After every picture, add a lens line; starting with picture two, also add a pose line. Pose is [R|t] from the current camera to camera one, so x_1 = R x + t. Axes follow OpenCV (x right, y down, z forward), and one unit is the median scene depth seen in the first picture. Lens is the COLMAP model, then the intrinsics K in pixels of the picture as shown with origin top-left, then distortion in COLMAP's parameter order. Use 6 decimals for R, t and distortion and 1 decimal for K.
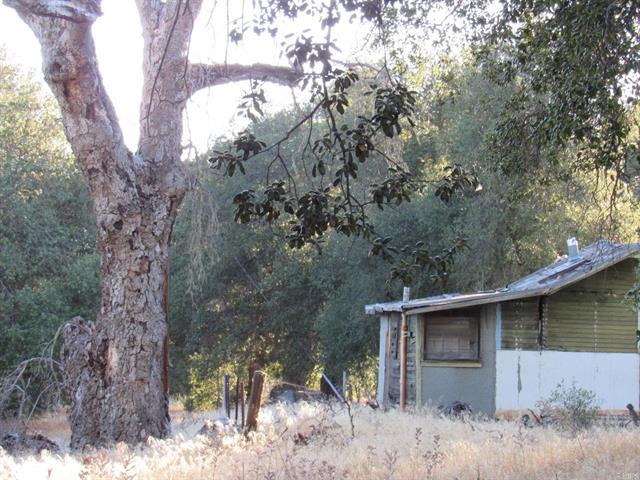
lens RADIAL K [[2276.8, 0, 320.0], [0, 2276.8, 239.9], [0, 0, 1]] dist [-0.124140, 0.000000]
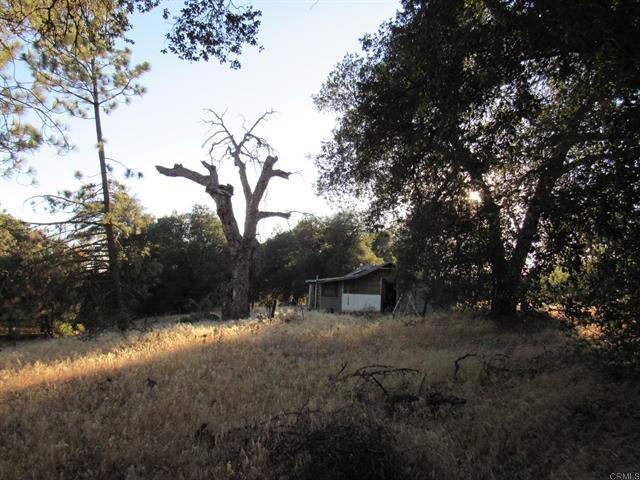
lens RADIAL K [[469.1, 0, 320.2], [0, 469.1, 244.0], [0, 0, 1]] dist [-0.017888, 0.017660]
pose [[0.997834, 0.027510, 0.059756, -0.003674], [-0.024435, 0.998369, -0.051588, 0.009537], [-0.061077, 0.050016, 0.996879, 0.263428]]
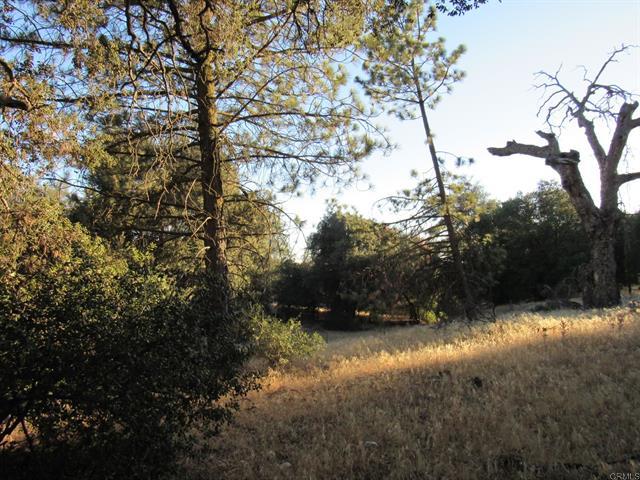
lens RADIAL K [[469.1, 0, 318.8], [0, 469.1, 242.3], [0, 0, 1]] dist [-0.017888, 0.017660]
pose [[0.780180, -0.073202, -0.621257, 0.008343], [0.060883, 0.997300, -0.041053, 0.009694], [0.622585, -0.005795, 0.782530, 0.295909]]
